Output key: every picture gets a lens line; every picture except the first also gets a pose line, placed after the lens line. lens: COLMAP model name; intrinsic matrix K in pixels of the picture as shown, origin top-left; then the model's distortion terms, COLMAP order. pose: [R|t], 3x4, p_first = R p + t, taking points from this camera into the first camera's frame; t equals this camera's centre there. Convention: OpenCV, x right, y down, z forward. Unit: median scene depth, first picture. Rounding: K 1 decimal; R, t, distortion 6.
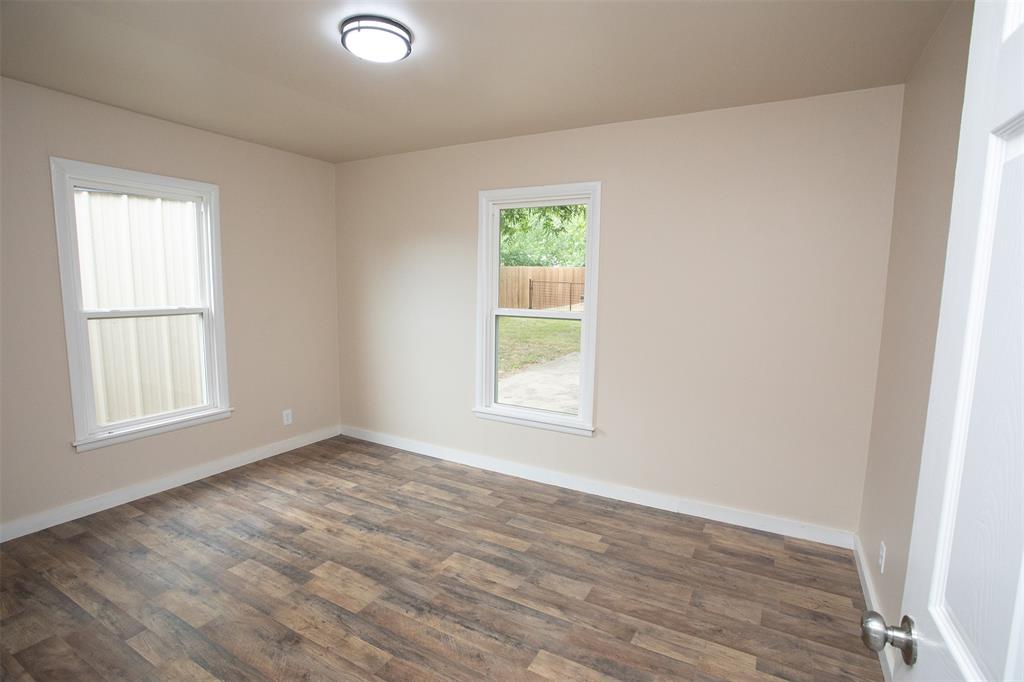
lens RADIAL K [[496.1, 0, 514.5], [0, 496.1, 346.0], [0, 0, 1]] dist [-0.076212, 0.033753]
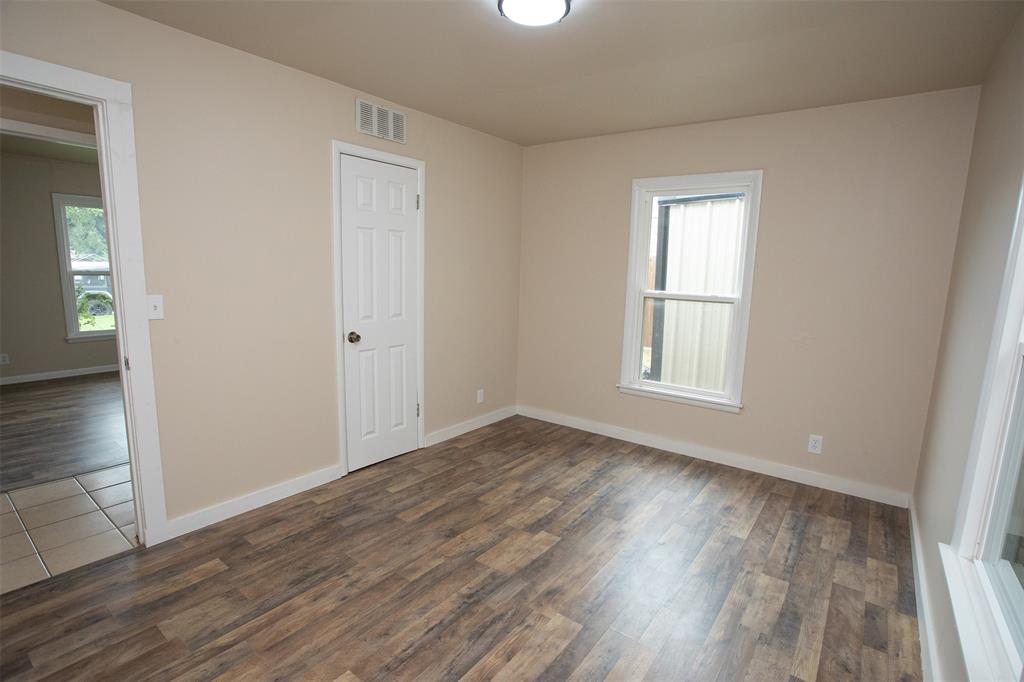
lens RADIAL K [[496.1, 0, 514.5], [0, 496.1, 346.0], [0, 0, 1]] dist [-0.076212, 0.033753]
pose [[-0.133708, 0.139132, -0.981206, 0.470805], [-0.155703, 0.974850, 0.159448, -0.080628], [0.978713, 0.174096, -0.108682, 0.762733]]
